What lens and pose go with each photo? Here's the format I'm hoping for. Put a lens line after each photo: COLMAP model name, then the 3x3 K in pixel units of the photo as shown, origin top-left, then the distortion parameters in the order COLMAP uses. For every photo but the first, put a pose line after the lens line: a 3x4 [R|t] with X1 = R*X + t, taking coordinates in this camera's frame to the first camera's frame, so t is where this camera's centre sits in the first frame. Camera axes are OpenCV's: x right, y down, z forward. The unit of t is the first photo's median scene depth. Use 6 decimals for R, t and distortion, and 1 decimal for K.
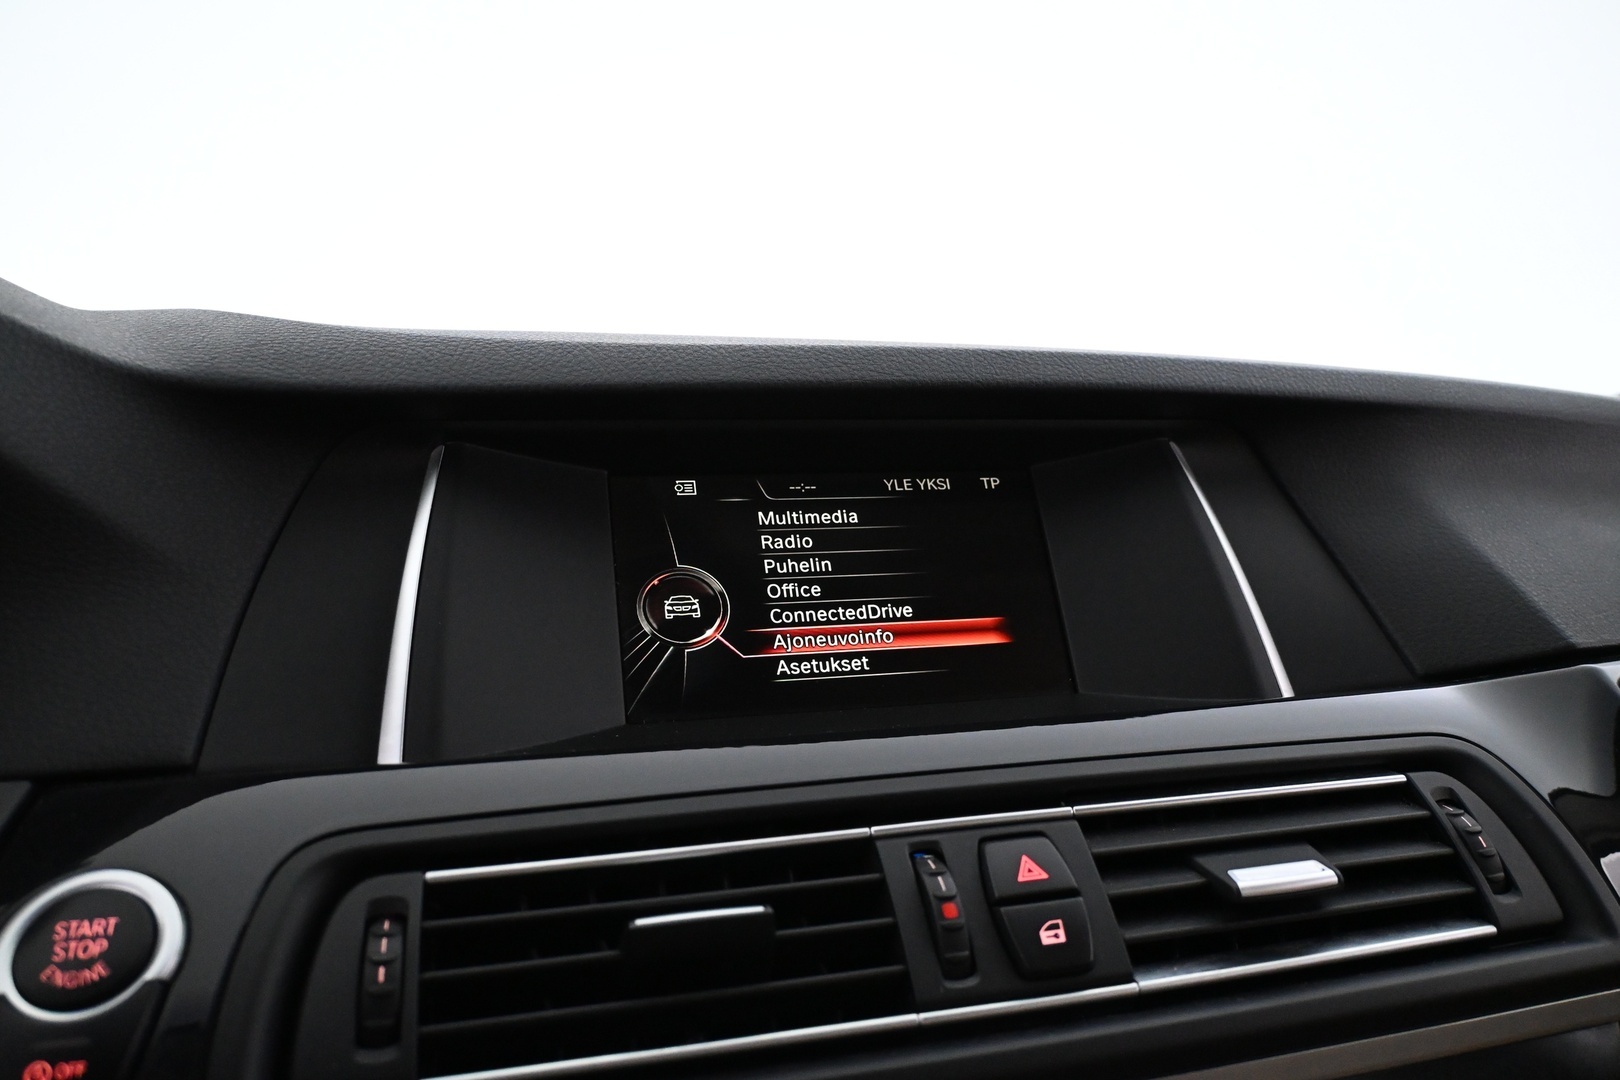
lens RADIAL K [[1203.2, 0, 810.7], [0, 1203.2, 534.6], [0, 0, 1]] dist [-0.012231, 0.002505]
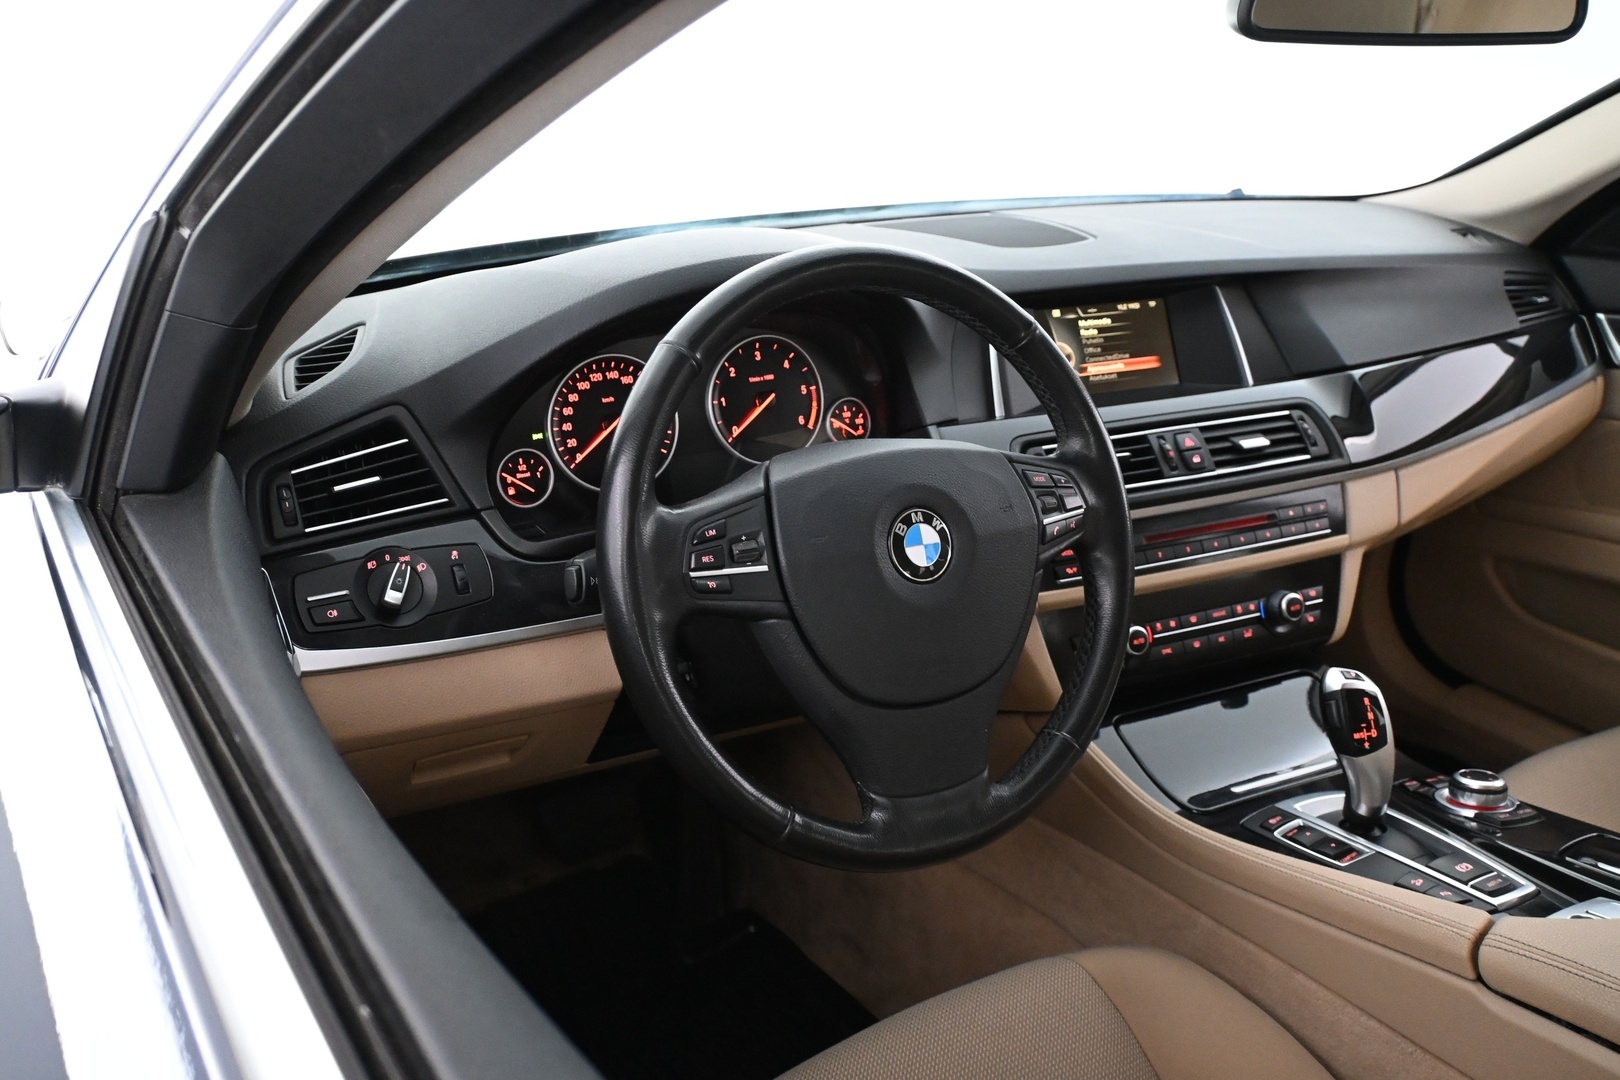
lens RADIAL K [[1372.6, 0, 809.9], [0, 1372.6, 534.3], [0, 0, 1]] dist [-0.010976, 0.007854]
pose [[0.986206, -0.037269, 0.161270, -1.443847], [-0.014422, 0.951267, 0.308032, -0.629508], [-0.164891, -0.306109, 0.937608, -2.447857]]
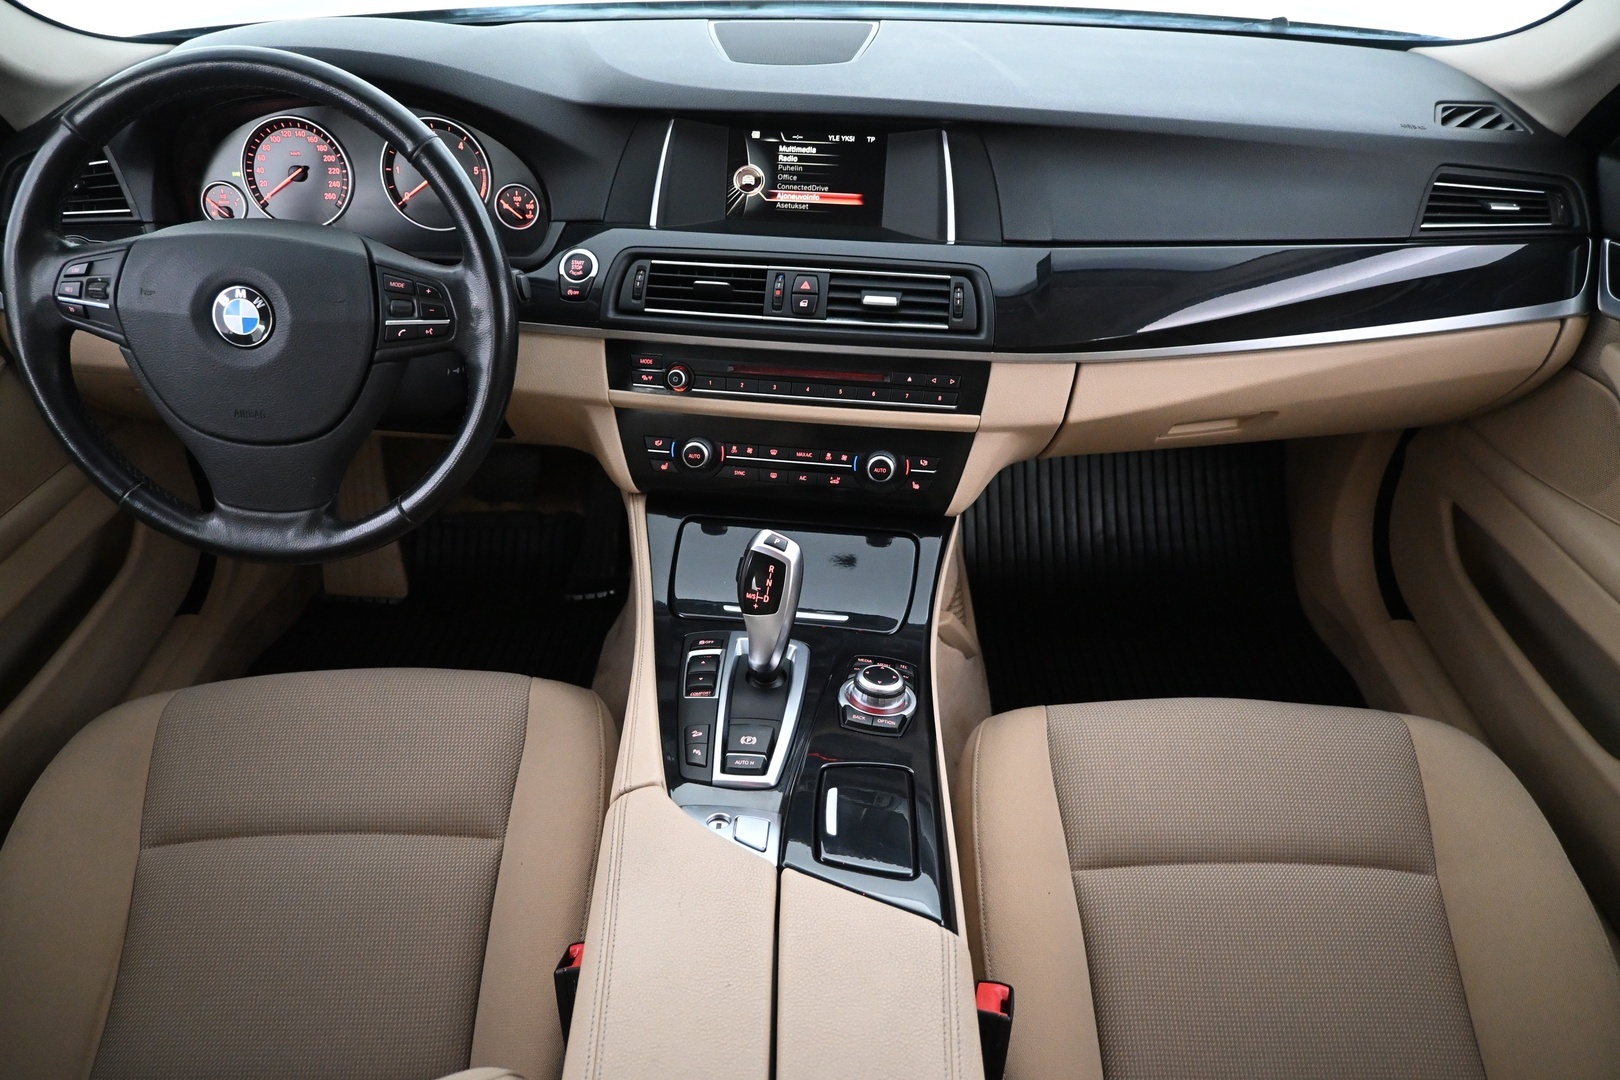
lens RADIAL K [[1100.3, 0, 813.3], [0, 1100.3, 542.4], [0, 0, 1]] dist [-0.010396, 0.014984]
pose [[0.917435, 0.248019, -0.311127, 1.308172], [-0.035736, 0.830153, 0.556390, -0.842947], [0.396279, -0.499333, 0.770474, -1.757835]]
